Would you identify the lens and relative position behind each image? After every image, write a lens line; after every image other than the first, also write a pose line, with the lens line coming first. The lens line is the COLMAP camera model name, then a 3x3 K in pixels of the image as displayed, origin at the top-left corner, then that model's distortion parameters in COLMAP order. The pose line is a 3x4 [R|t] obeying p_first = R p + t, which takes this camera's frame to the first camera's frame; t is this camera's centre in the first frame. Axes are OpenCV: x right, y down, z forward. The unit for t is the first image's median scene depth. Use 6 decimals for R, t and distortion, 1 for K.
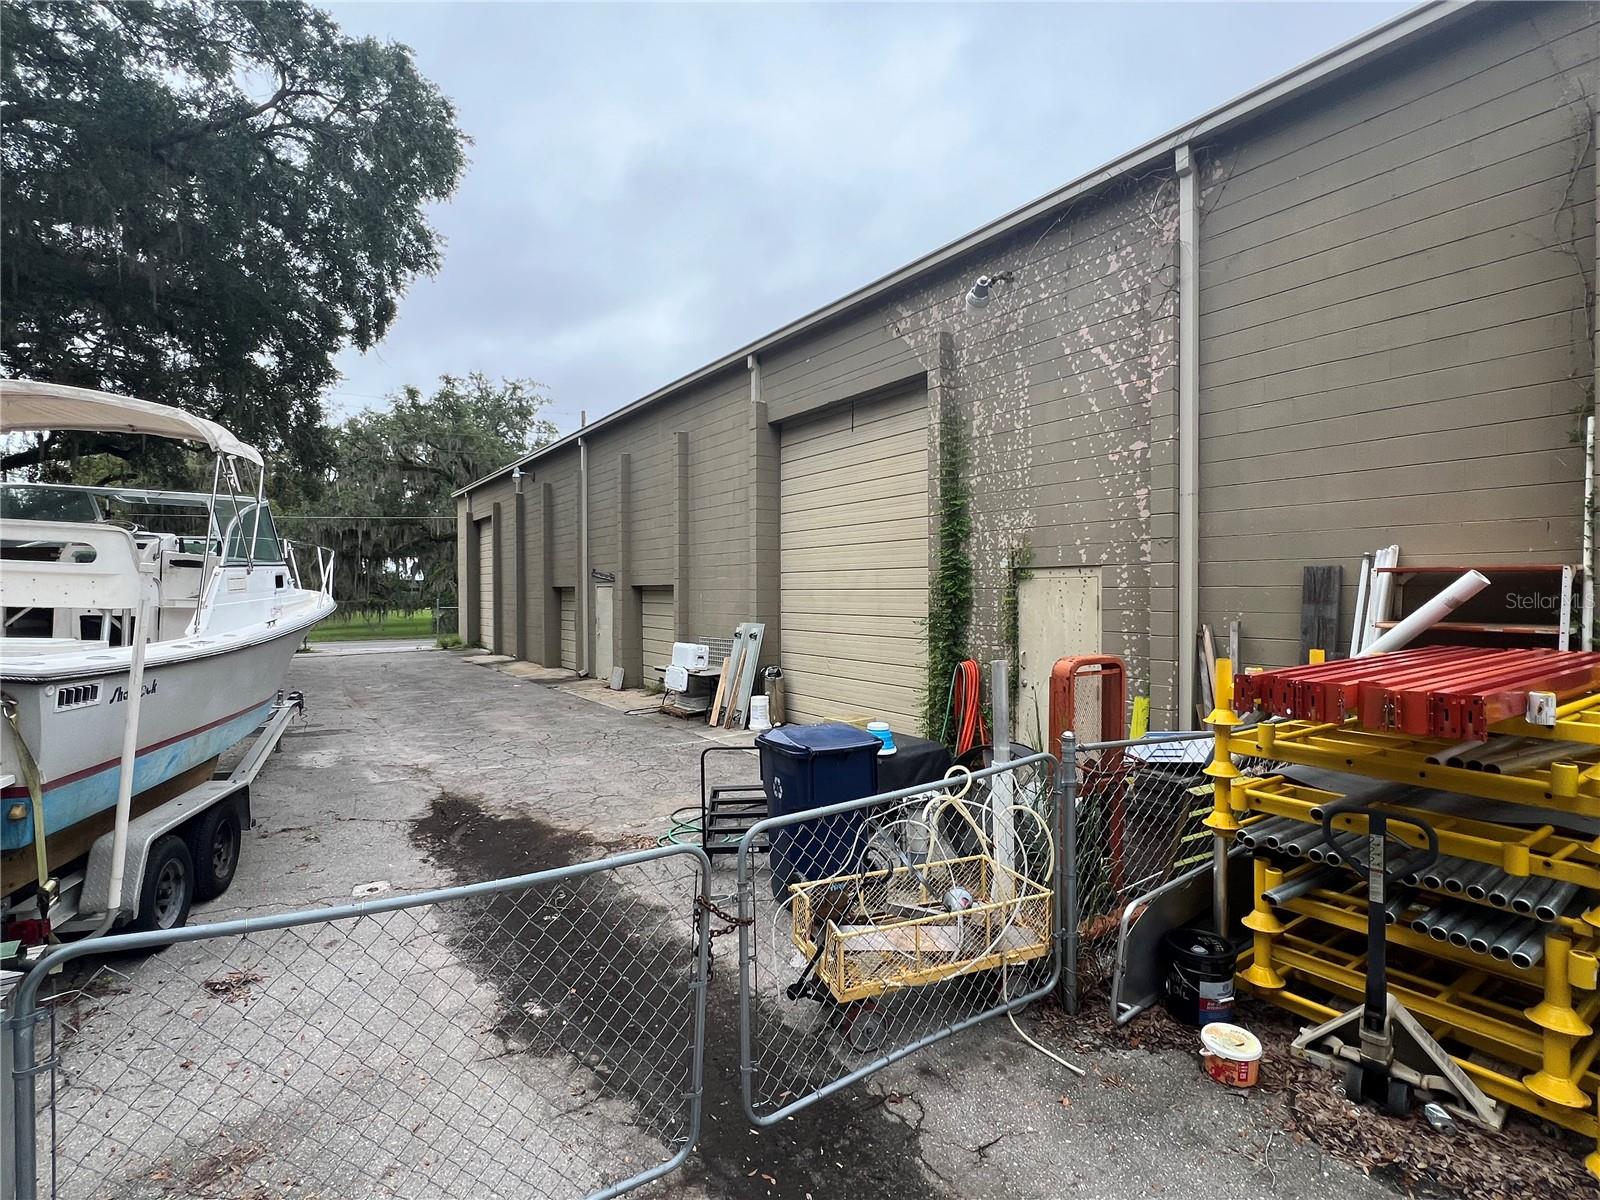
lens RADIAL K [[776.7, 0, 799.3], [0, 776.7, 598.1], [0, 0, 1]] dist [-0.001611, 0.001104]
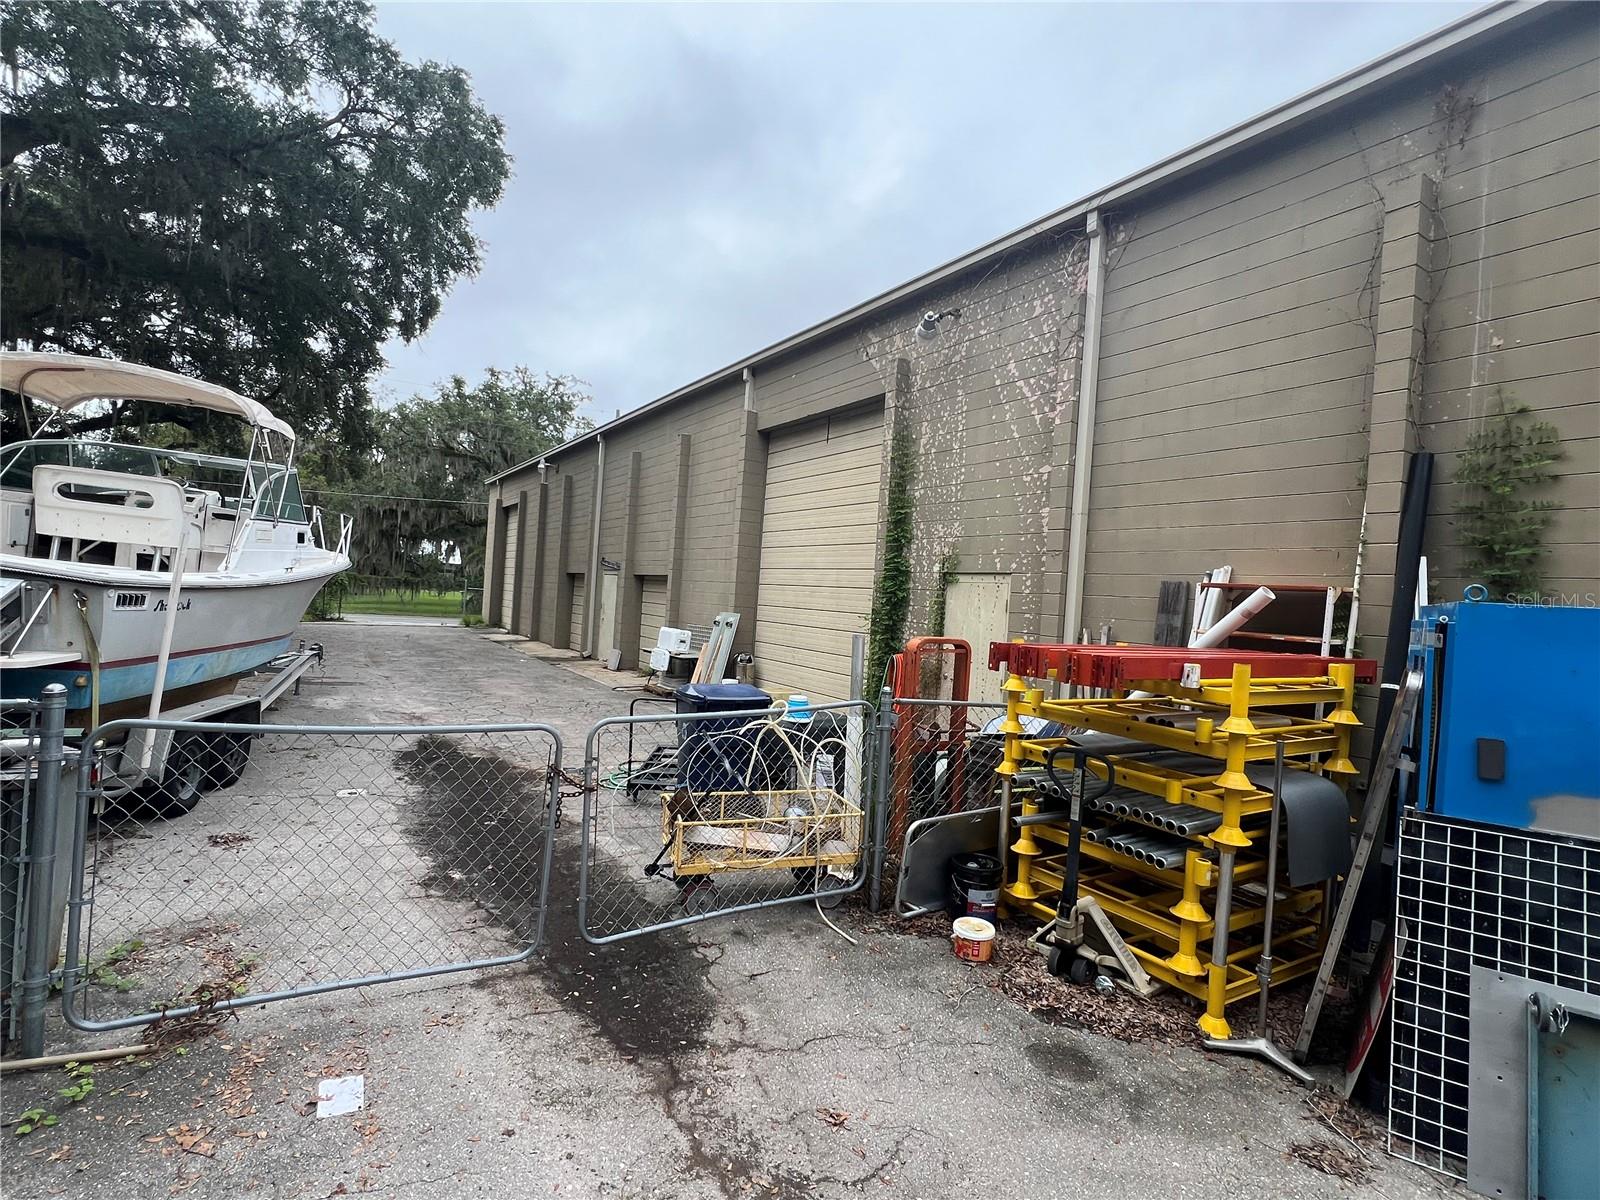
lens RADIAL K [[776.7, 0, 799.7], [0, 776.7, 599.8], [0, 0, 1]] dist [-0.001611, 0.001104]
pose [[0.996787, 0.069086, -0.040537, 0.147310], [-0.069499, 0.997543, -0.008863, 0.031188], [0.039825, 0.011652, 0.999139, -0.156560]]
